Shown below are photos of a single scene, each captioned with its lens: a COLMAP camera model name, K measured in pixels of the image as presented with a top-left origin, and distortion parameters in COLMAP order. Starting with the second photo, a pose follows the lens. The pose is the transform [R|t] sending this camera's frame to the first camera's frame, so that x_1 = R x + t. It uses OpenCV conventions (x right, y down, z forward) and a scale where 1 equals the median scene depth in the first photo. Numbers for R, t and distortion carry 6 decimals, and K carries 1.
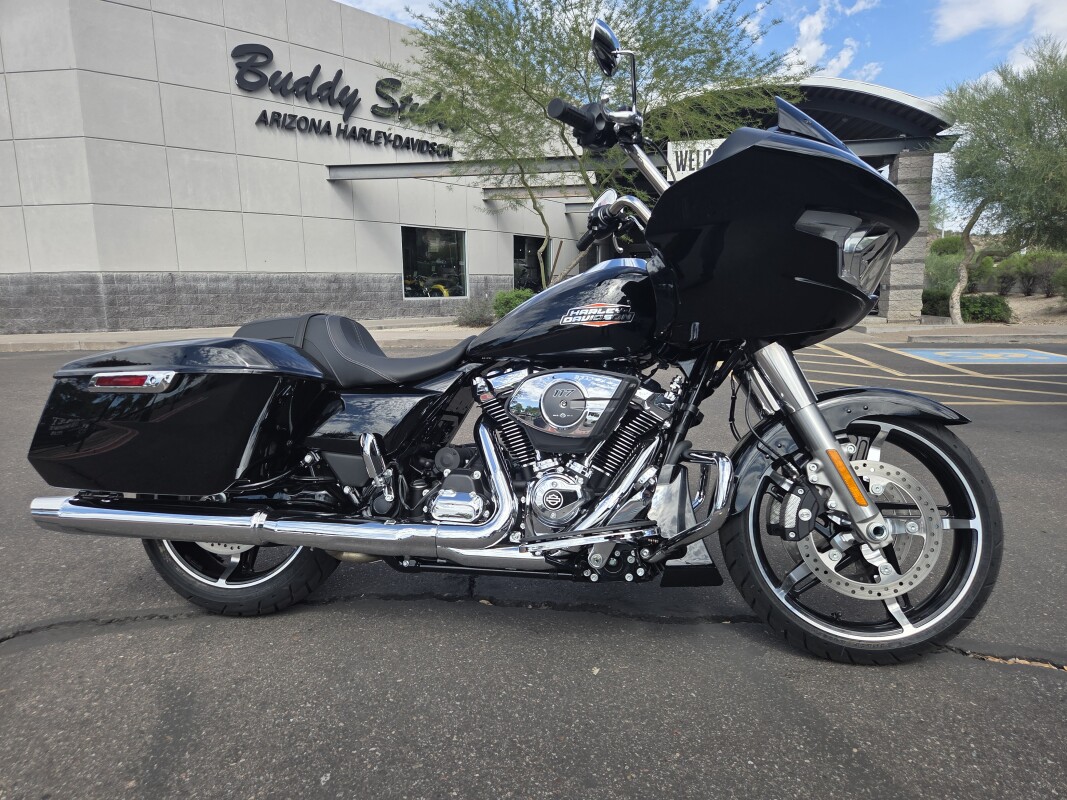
lens RADIAL K [[732.3, 0, 527.4], [0, 732.3, 409.8], [0, 0, 1]] dist [0.054346, -0.051509]
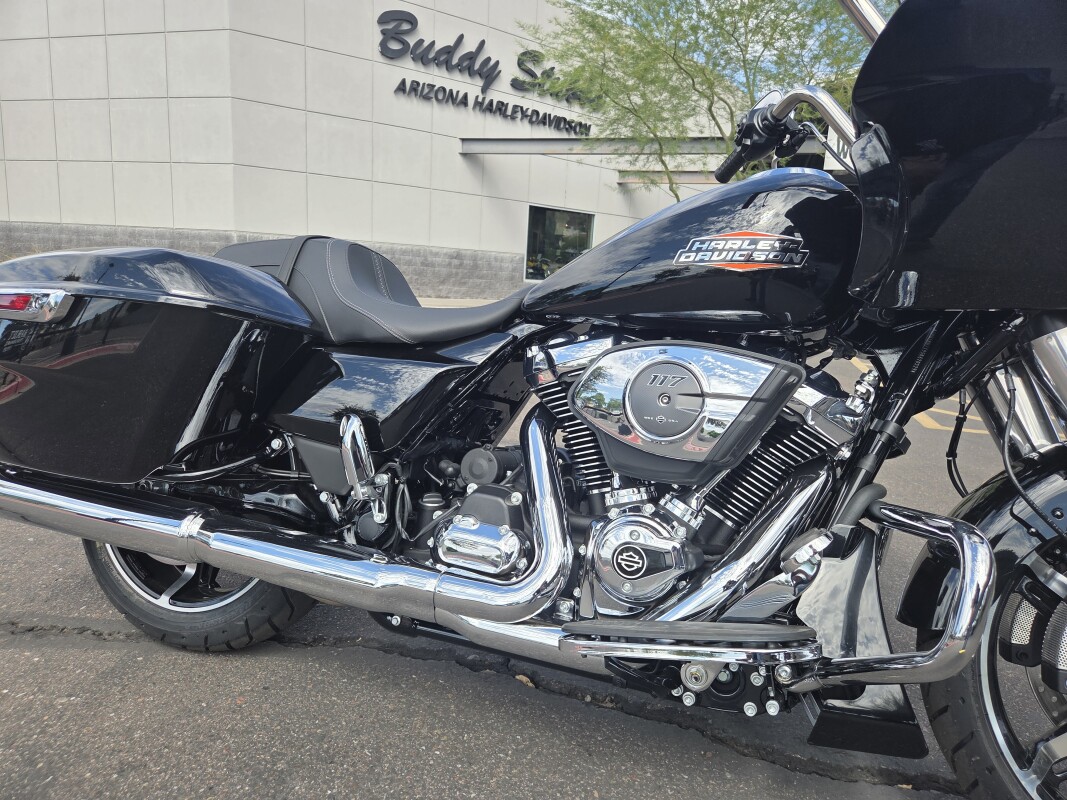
lens RADIAL K [[732.3, 0, 527.4], [0, 732.3, 409.8], [0, 0, 1]] dist [0.054346, -0.051509]
pose [[0.982701, 0.100346, -0.155656, 0.030257], [-0.098595, 0.994947, 0.018947, -0.000163], [0.156770, -0.003272, 0.987630, 0.363851]]
